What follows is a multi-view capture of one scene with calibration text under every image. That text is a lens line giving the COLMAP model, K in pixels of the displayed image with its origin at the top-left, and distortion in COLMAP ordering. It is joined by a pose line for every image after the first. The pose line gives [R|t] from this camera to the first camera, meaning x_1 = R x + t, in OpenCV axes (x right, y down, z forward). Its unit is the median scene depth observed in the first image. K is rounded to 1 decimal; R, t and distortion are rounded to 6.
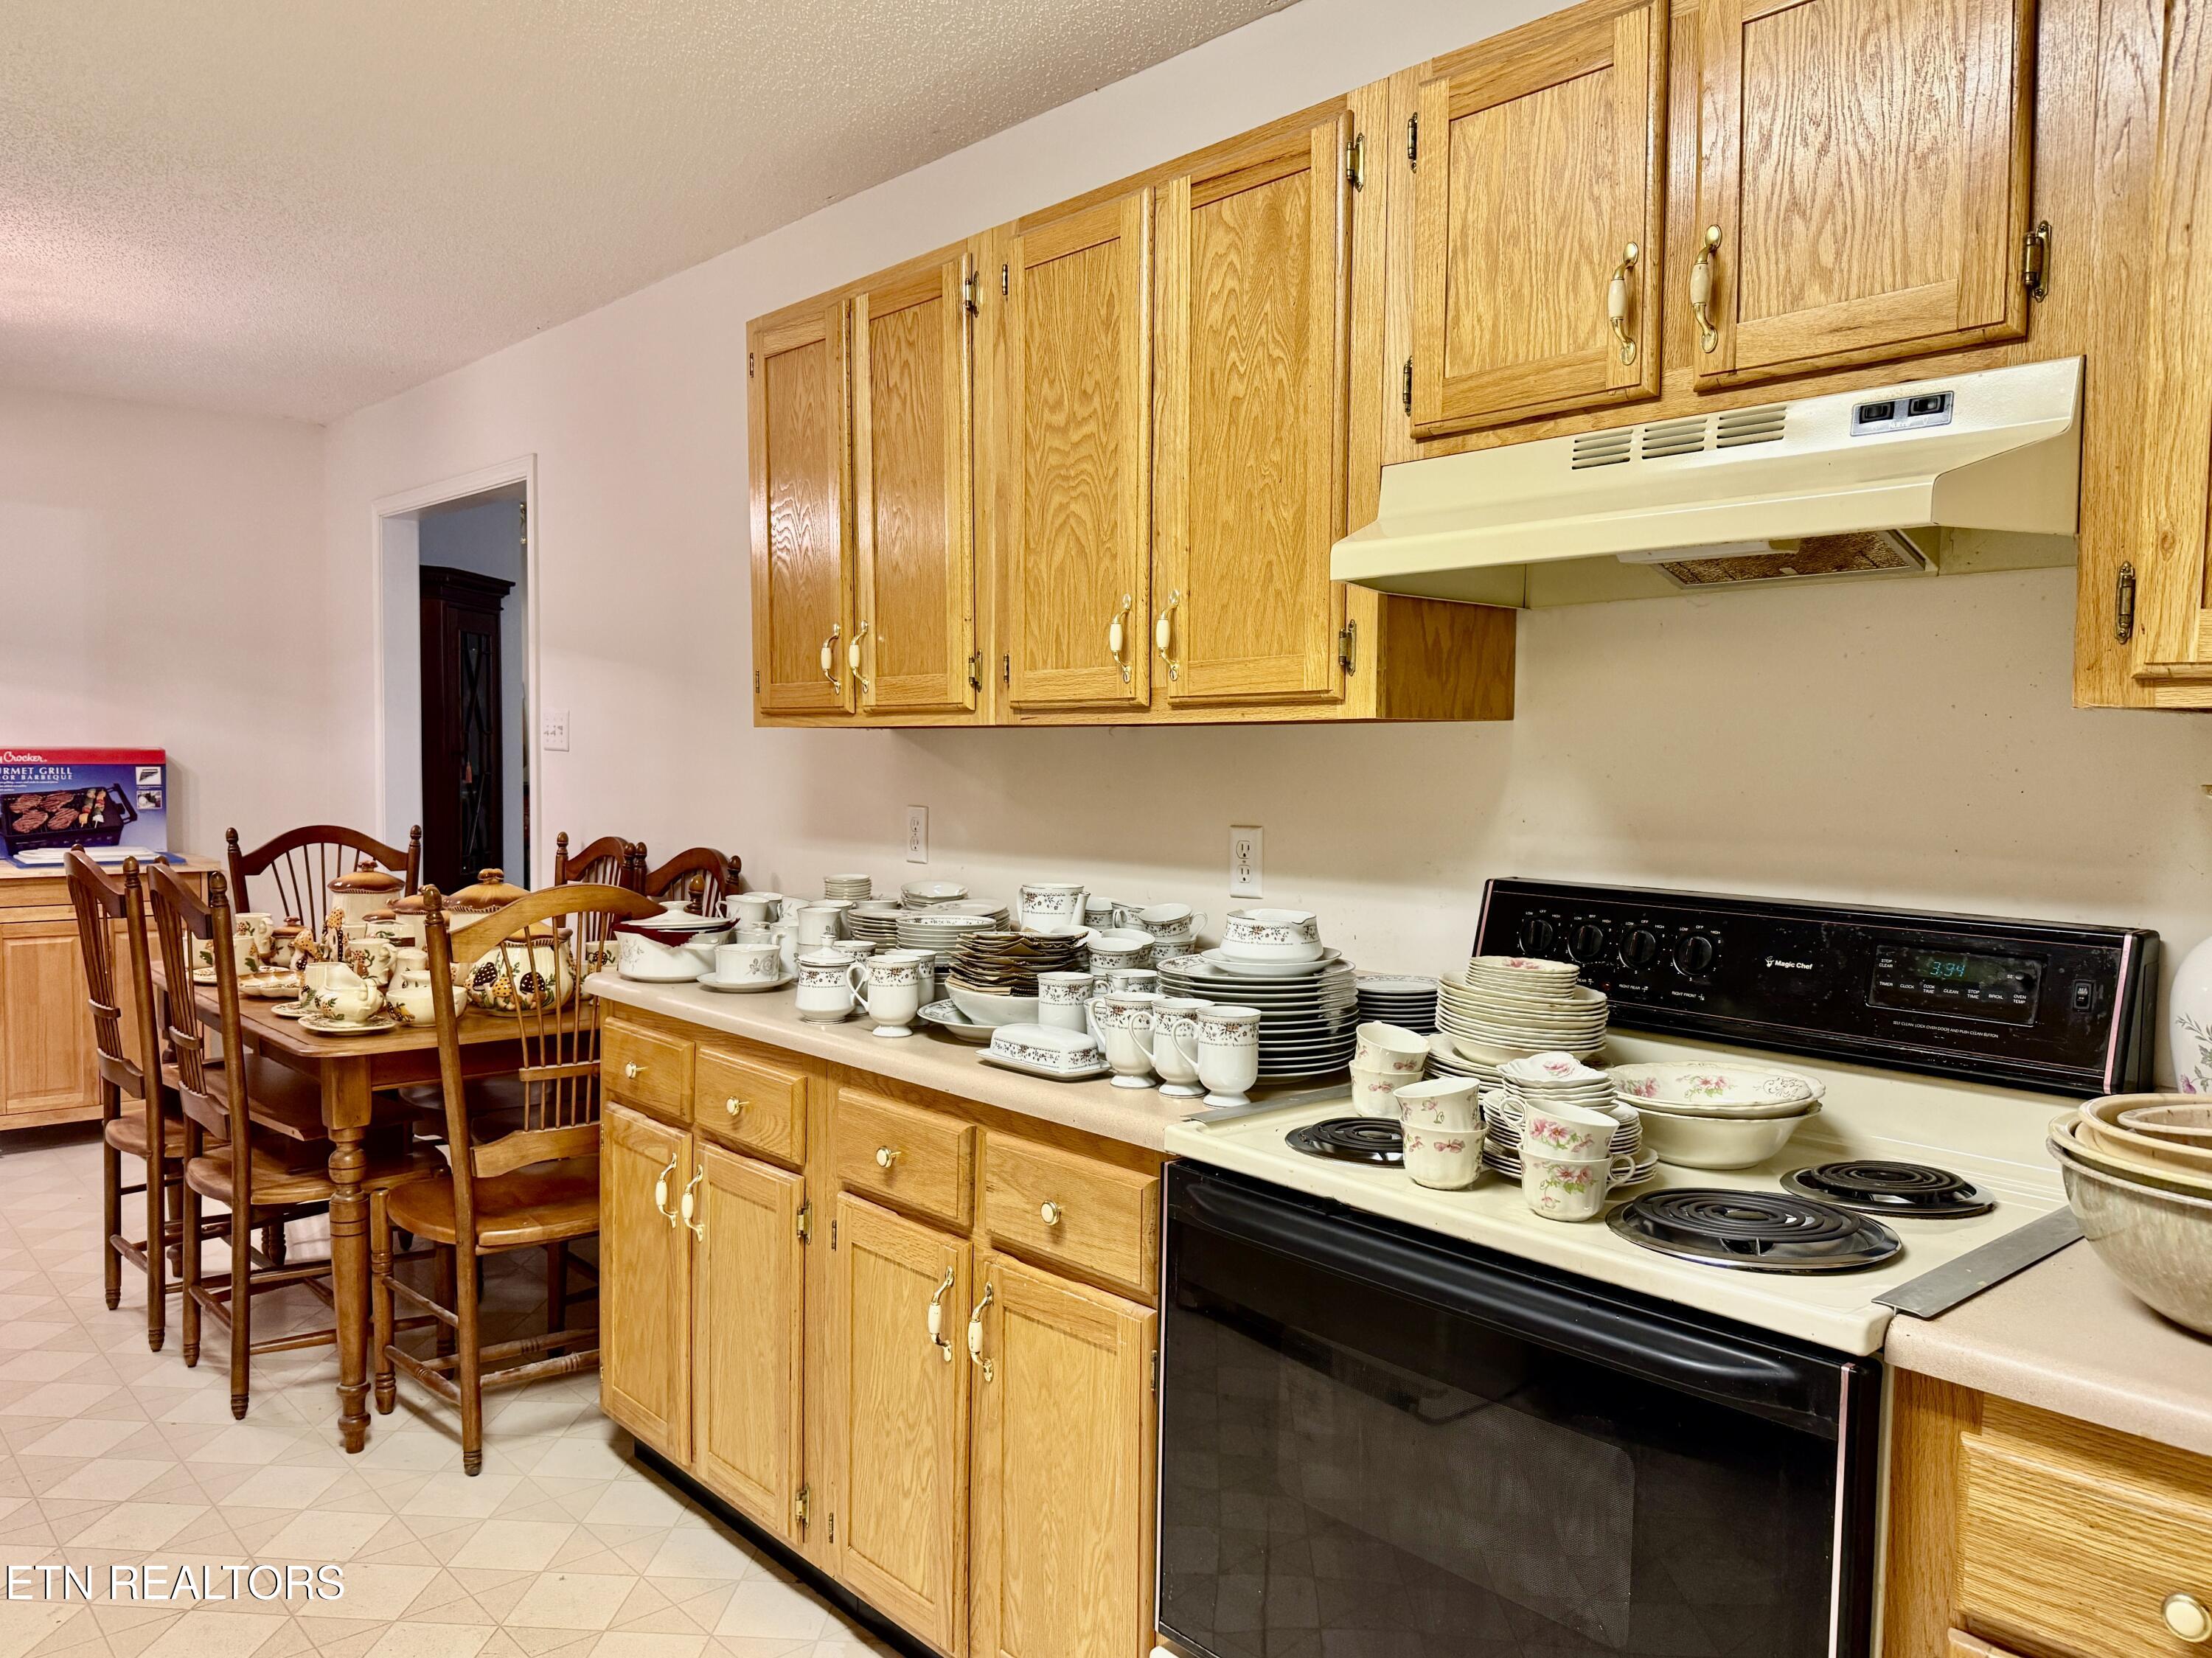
lens RADIAL K [[1621.7, 0, 1106.0], [0, 1621.7, 829.0], [0, 0, 1]] dist [0.180827, -0.355594]
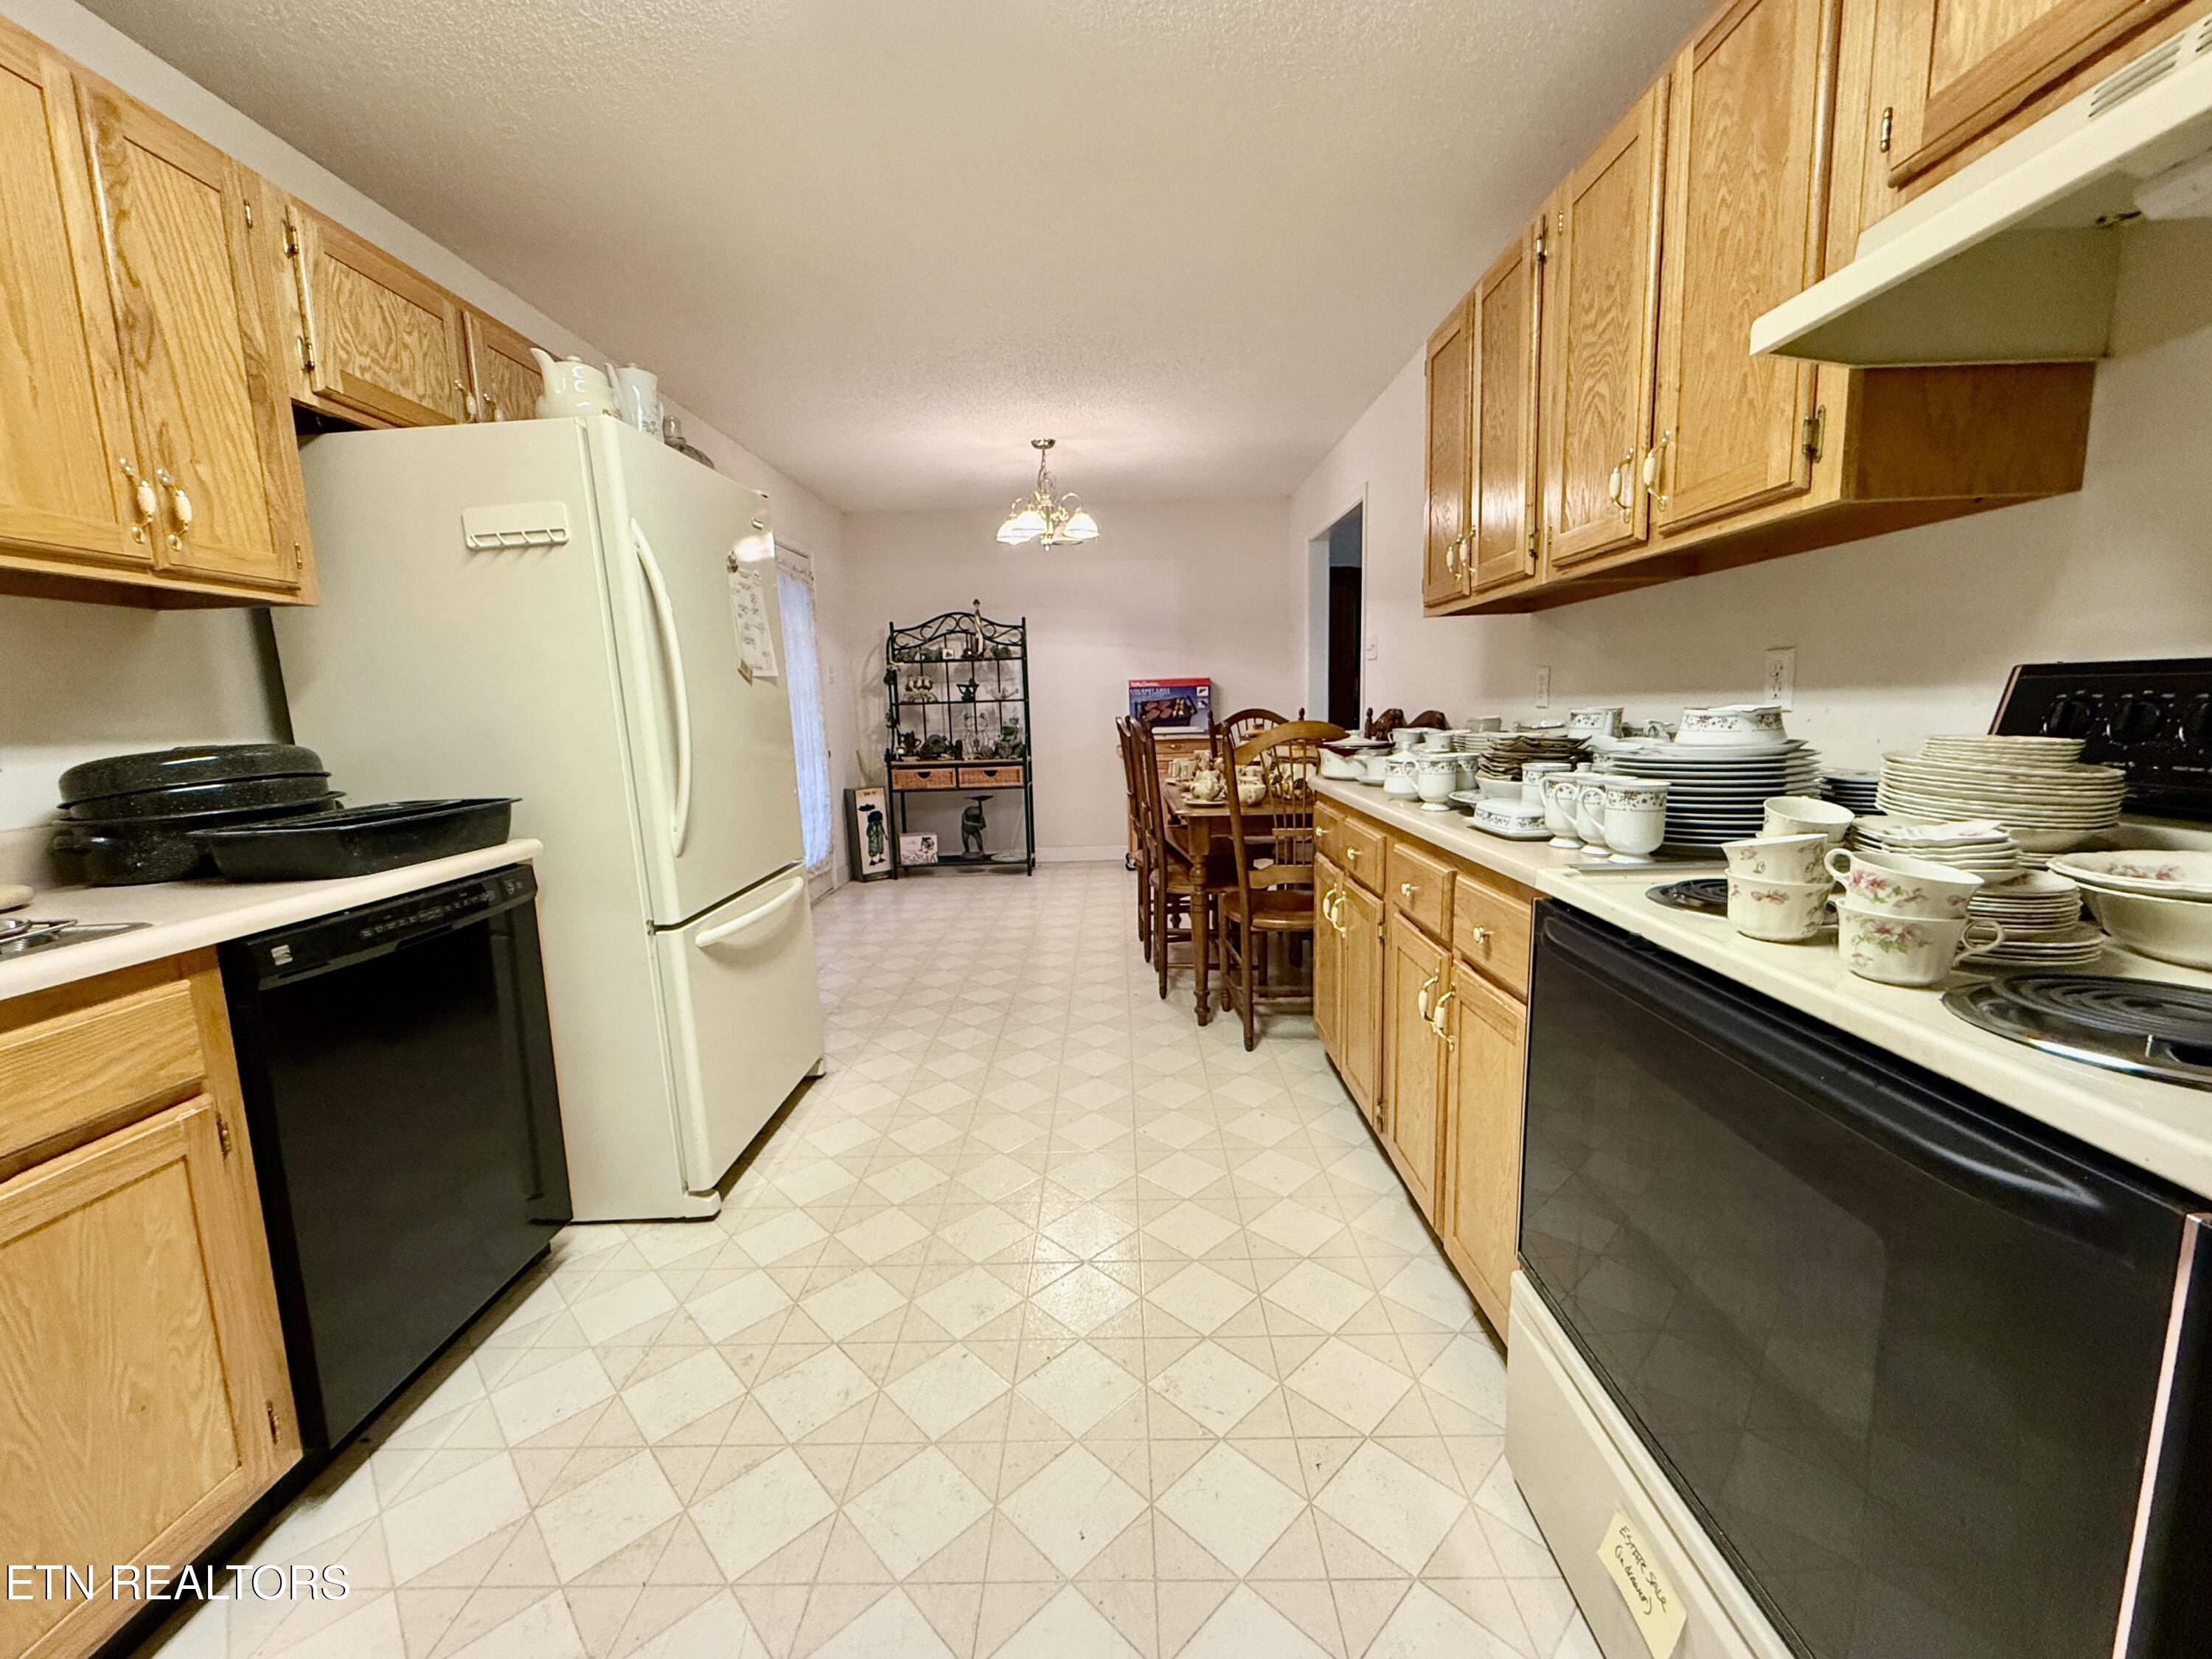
lens RADIAL K [[906.9, 0, 1106.0], [0, 906.9, 829.5], [0, 0, 1]] dist [0.002960, -0.000108]
pose [[0.735972, 0.060412, -0.674311, 0.208771], [0.004346, 0.995569, 0.093937, 0.074933], [0.676998, -0.072065, 0.732448, 0.252010]]
